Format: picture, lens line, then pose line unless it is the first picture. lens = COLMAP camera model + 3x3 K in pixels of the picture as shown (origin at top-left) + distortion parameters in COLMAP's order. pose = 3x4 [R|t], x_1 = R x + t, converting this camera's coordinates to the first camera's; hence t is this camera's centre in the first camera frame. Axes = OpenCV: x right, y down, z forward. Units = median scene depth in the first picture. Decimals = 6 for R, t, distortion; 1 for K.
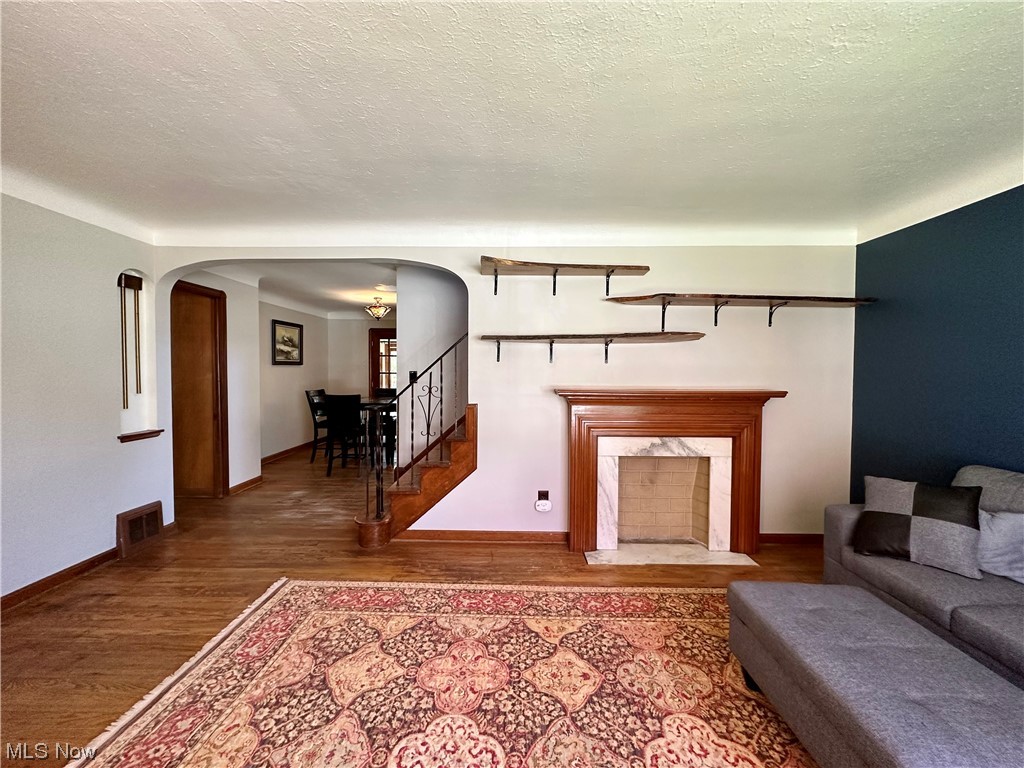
lens RADIAL K [[406.8, 0, 512.0], [0, 406.8, 384.0], [0, 0, 1]] dist [-0.001059, 0.000025]
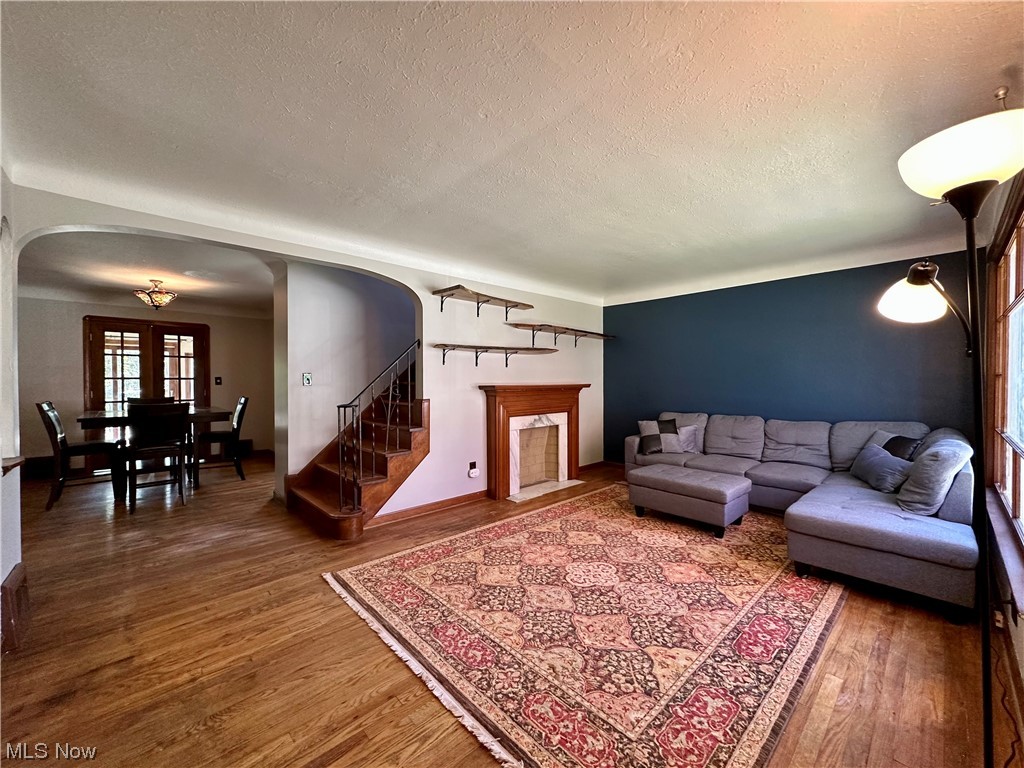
lens RADIAL K [[406.8, 0, 512.0], [0, 406.8, 384.0], [0, 0, 1]] dist [-0.001059, 0.000025]
pose [[0.717844, -0.015331, 0.696035, -0.805095], [0.027544, 0.999600, -0.006389, 0.019682], [-0.695659, 0.023757, 0.717979, -0.057913]]
